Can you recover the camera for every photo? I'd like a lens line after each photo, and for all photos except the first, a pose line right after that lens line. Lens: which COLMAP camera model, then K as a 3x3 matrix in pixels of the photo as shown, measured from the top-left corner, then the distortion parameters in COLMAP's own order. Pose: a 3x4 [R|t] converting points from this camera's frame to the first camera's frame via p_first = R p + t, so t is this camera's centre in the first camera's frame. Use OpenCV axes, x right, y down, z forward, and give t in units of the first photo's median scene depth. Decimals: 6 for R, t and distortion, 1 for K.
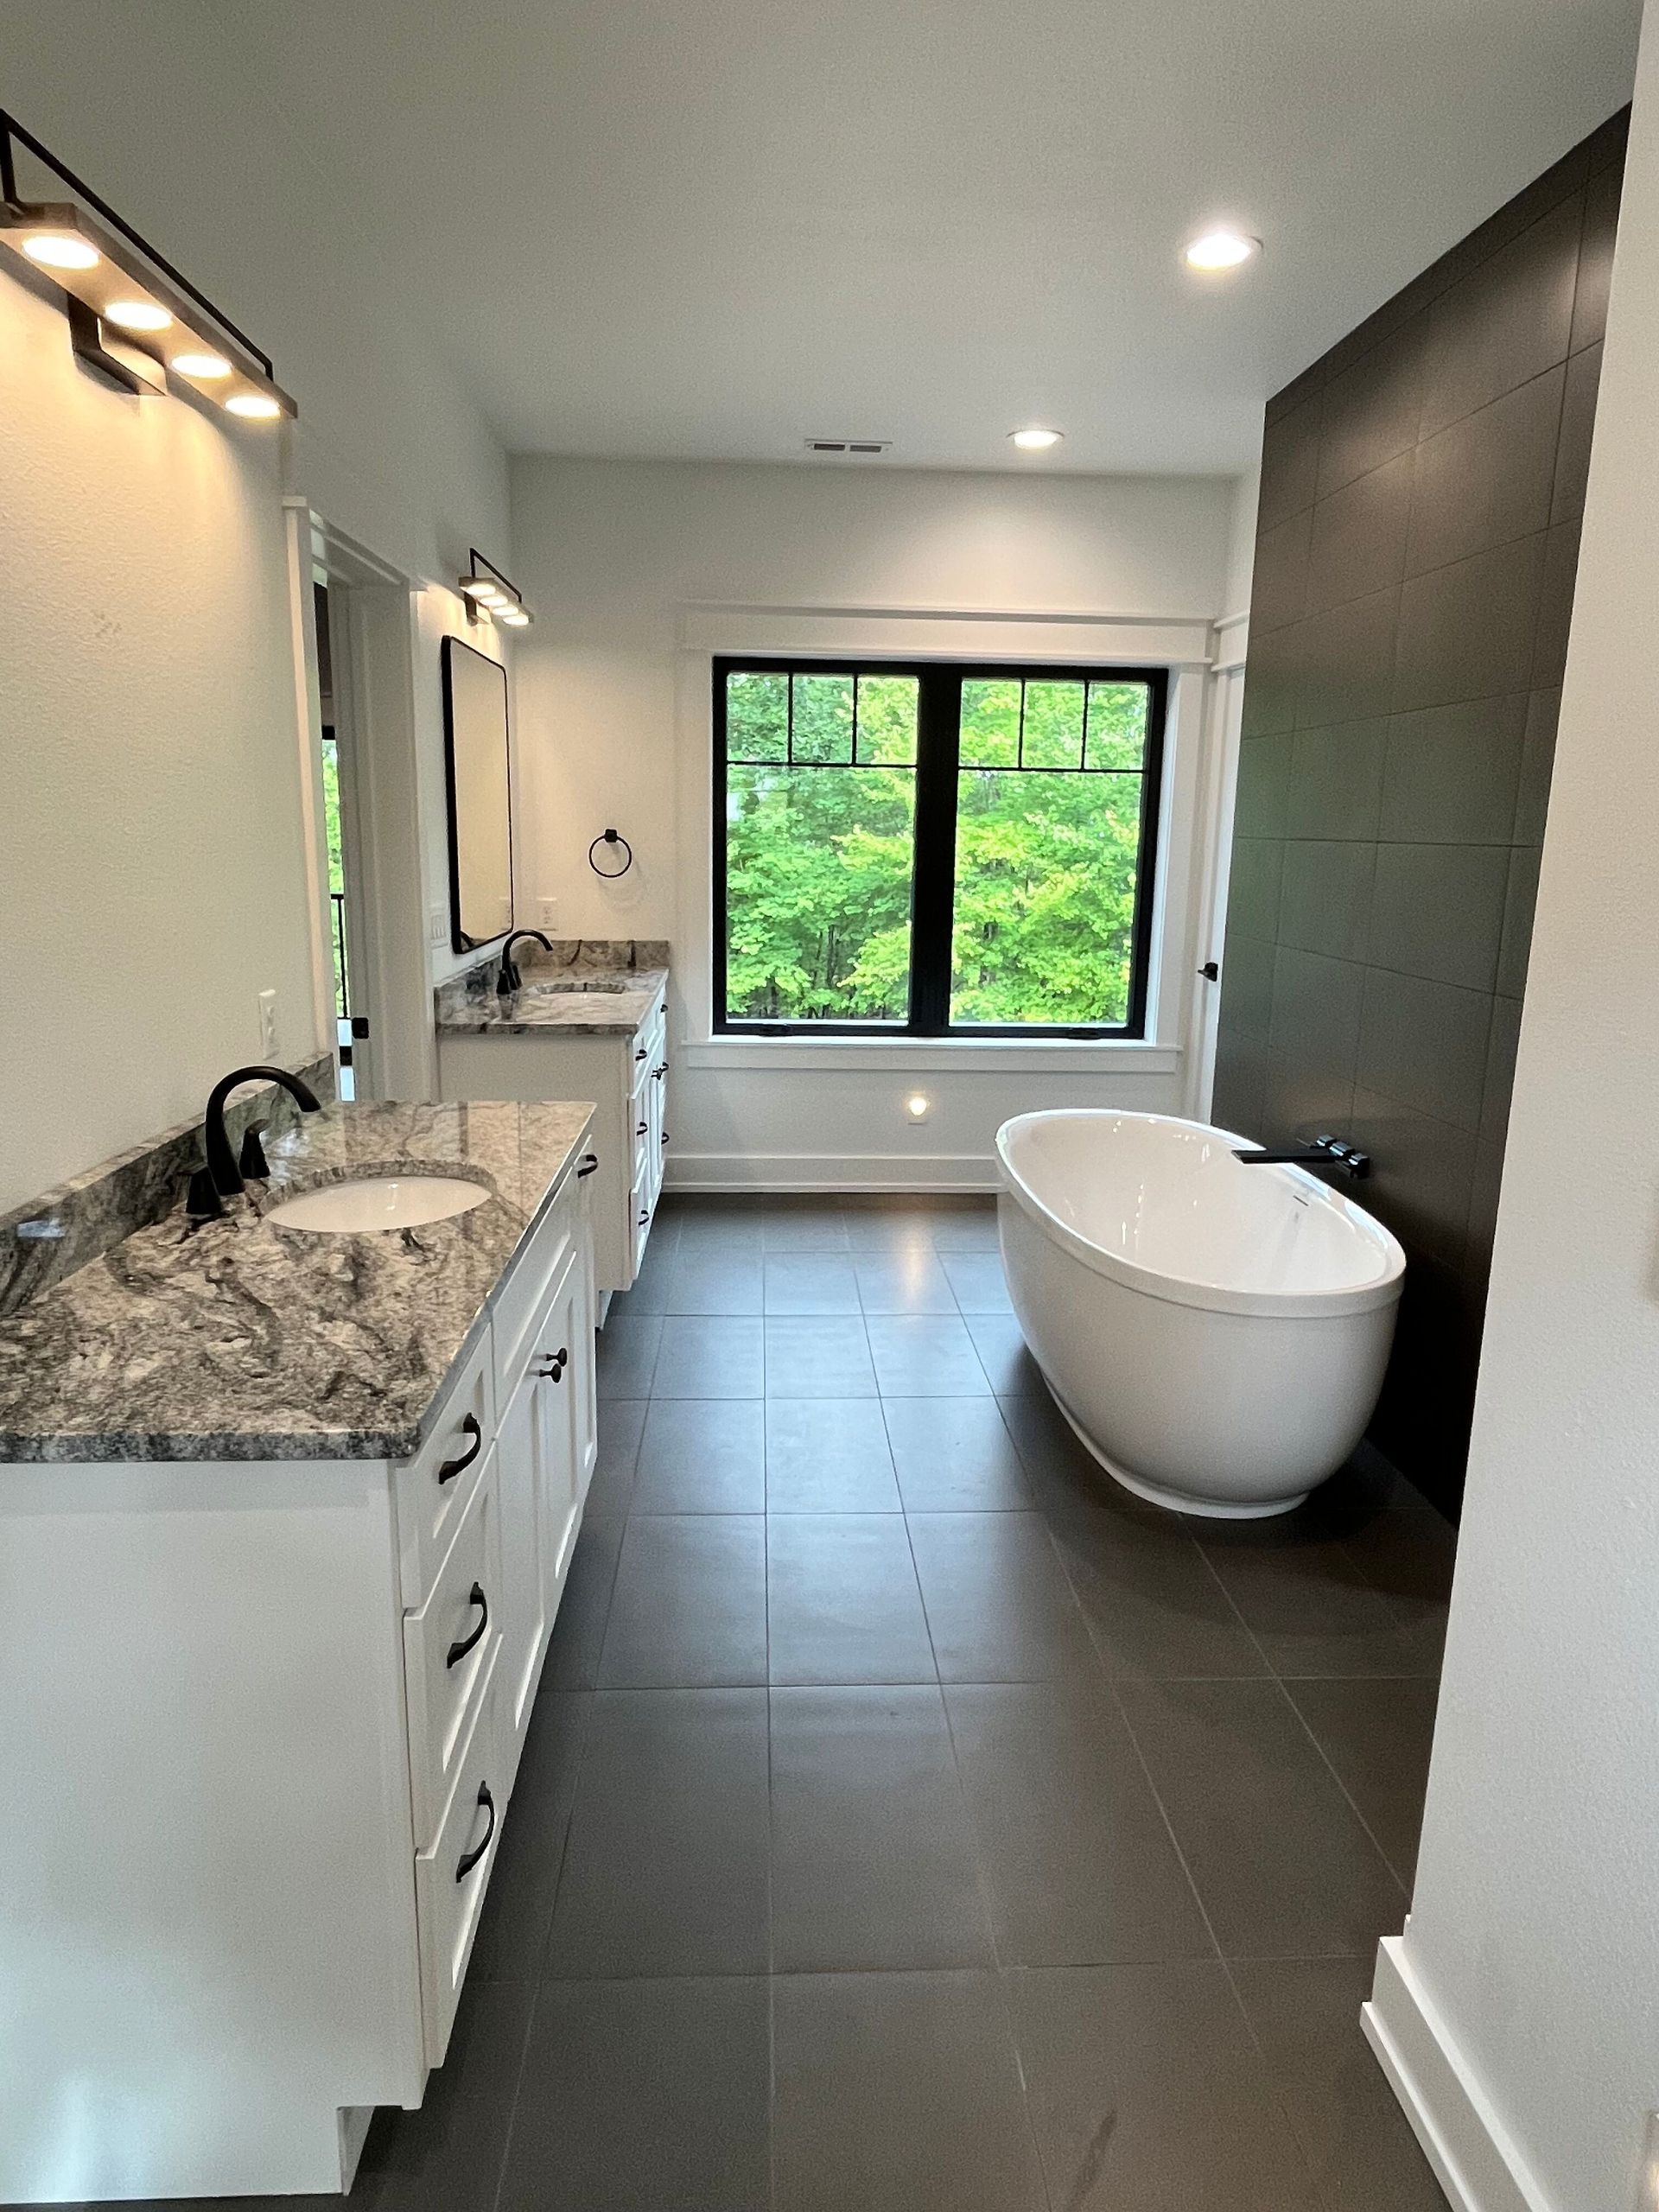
lens RADIAL K [[1355.3, 0, 838.1], [0, 1355.3, 1094.3], [0, 0, 1]] dist [-0.008719, 0.002355]
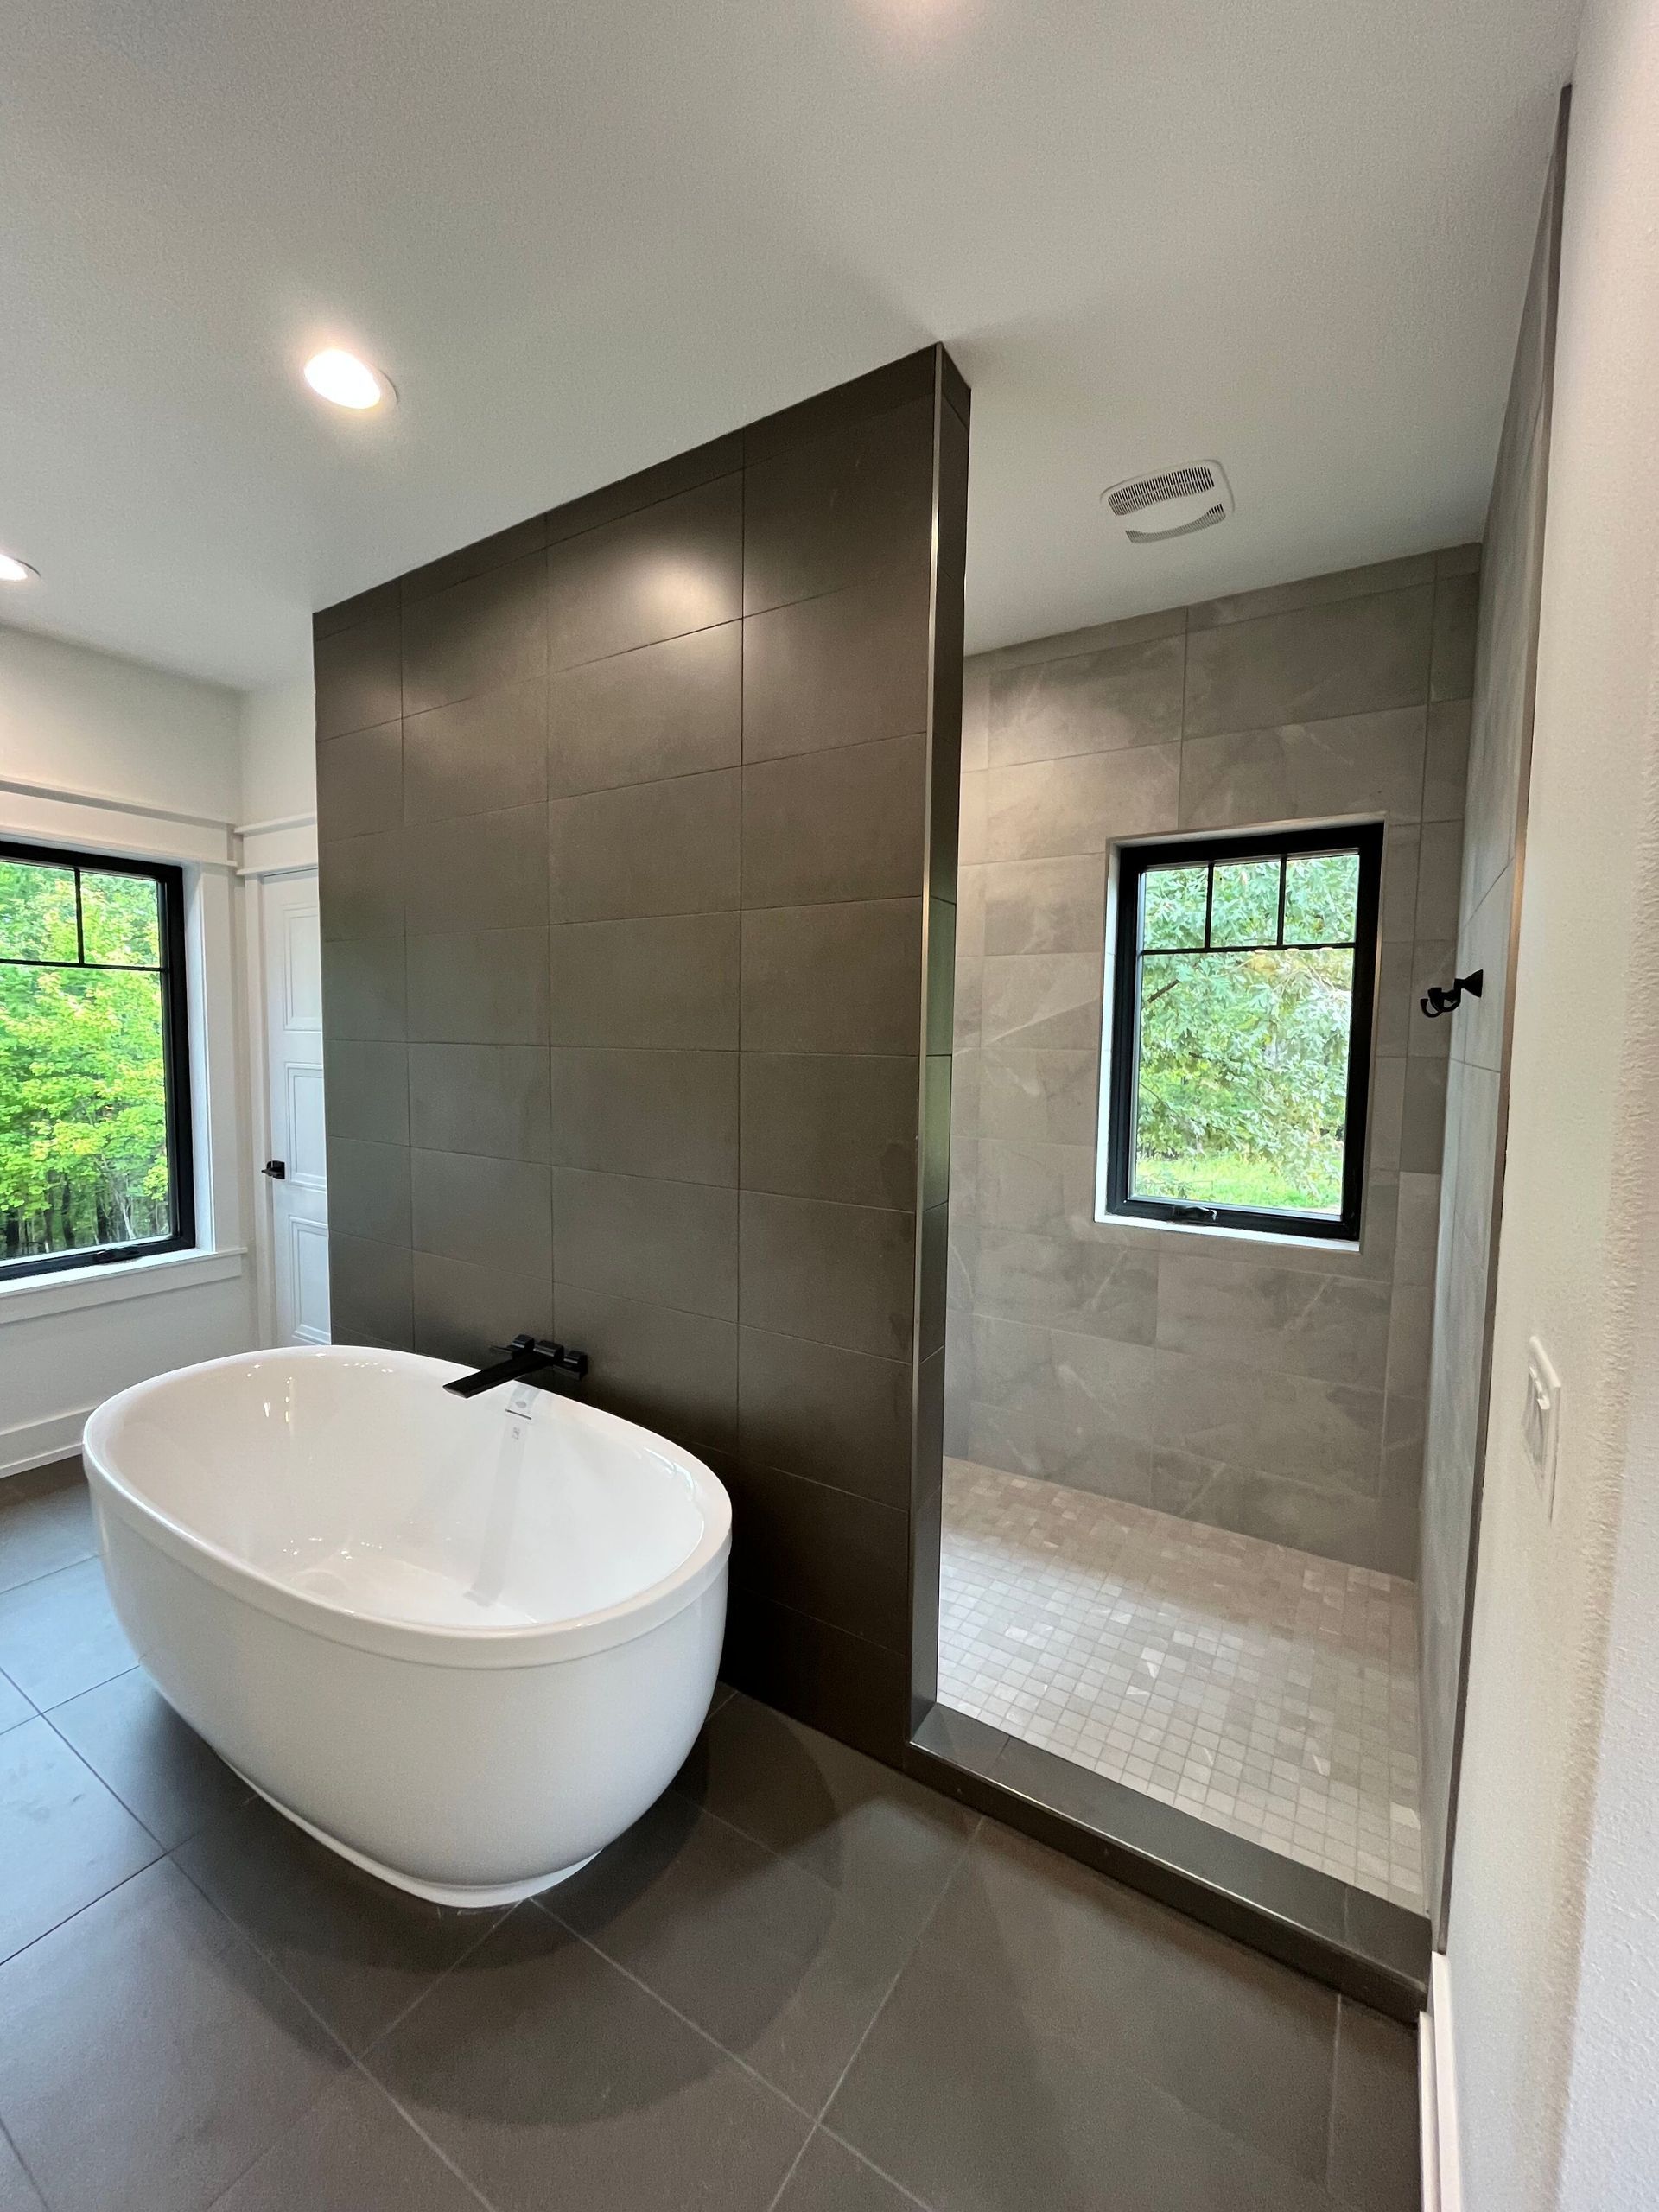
lens RADIAL K [[912.0, 0, 831.0], [0, 912.0, 1102.8], [0, 0, 1]] dist [0.004194, -0.000245]
pose [[0.589991, -0.072175, 0.804178, -0.022144], [0.156044, 0.987411, -0.025863, -0.058354], [-0.792187, 0.140746, 0.593826, 0.269171]]
